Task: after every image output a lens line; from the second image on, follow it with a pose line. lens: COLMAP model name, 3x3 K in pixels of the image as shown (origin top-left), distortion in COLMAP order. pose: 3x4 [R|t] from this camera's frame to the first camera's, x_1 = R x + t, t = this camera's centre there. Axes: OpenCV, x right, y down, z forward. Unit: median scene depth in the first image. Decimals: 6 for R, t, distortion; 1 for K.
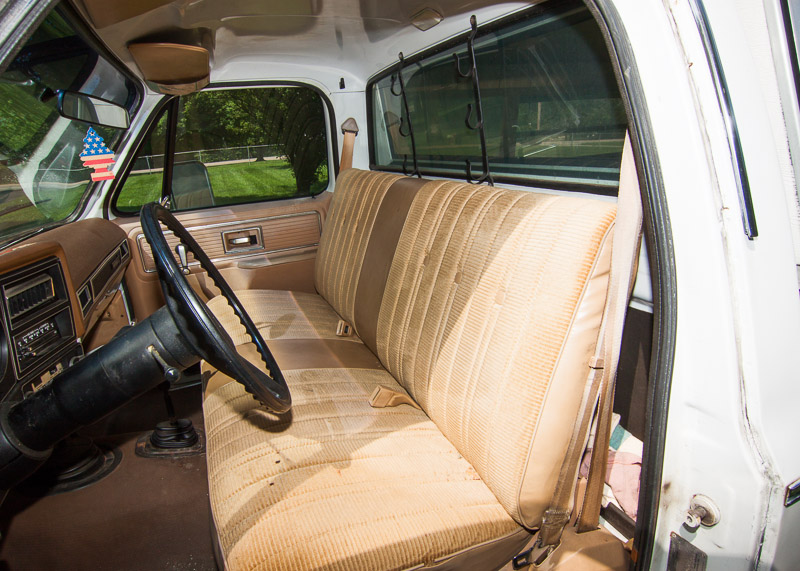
lens RADIAL K [[491.8, 0, 412.0], [0, 491.8, 283.4], [0, 0, 1]] dist [-0.002796, -0.012870]
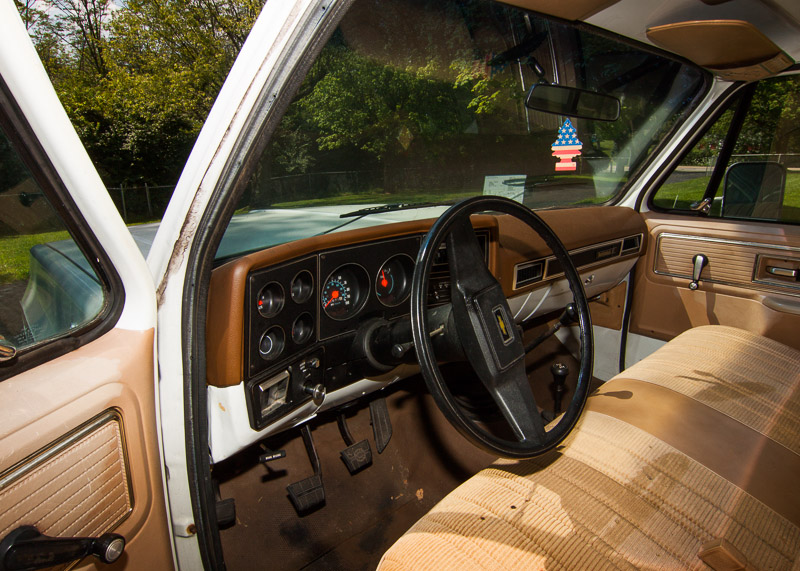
lens RADIAL K [[491.8, 0, 394.5], [0, 491.8, 287.0], [0, 0, 1]] dist [-0.002796, -0.012870]
pose [[0.322229, 0.319853, -0.890990, 0.171268], [-0.293284, 0.928613, 0.227292, -0.075727], [0.900085, 0.188073, 0.393034, 0.213053]]
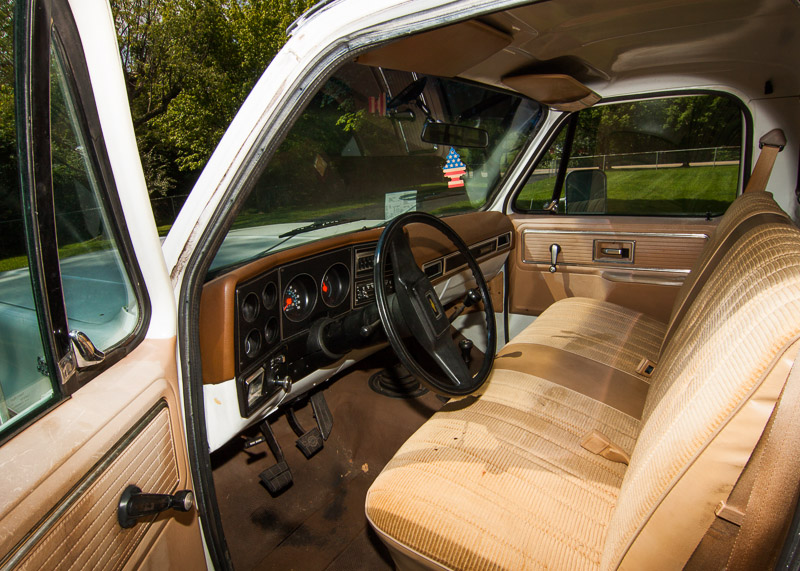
lens RADIAL K [[491.8, 0, 396.3], [0, 491.8, 285.6], [0, 0, 1]] dist [-0.002796, -0.012870]
pose [[0.558365, 0.246633, -0.792086, 0.271603], [-0.233677, 0.962884, 0.135089, -0.065068], [0.796005, 0.109663, 0.595274, 0.074391]]
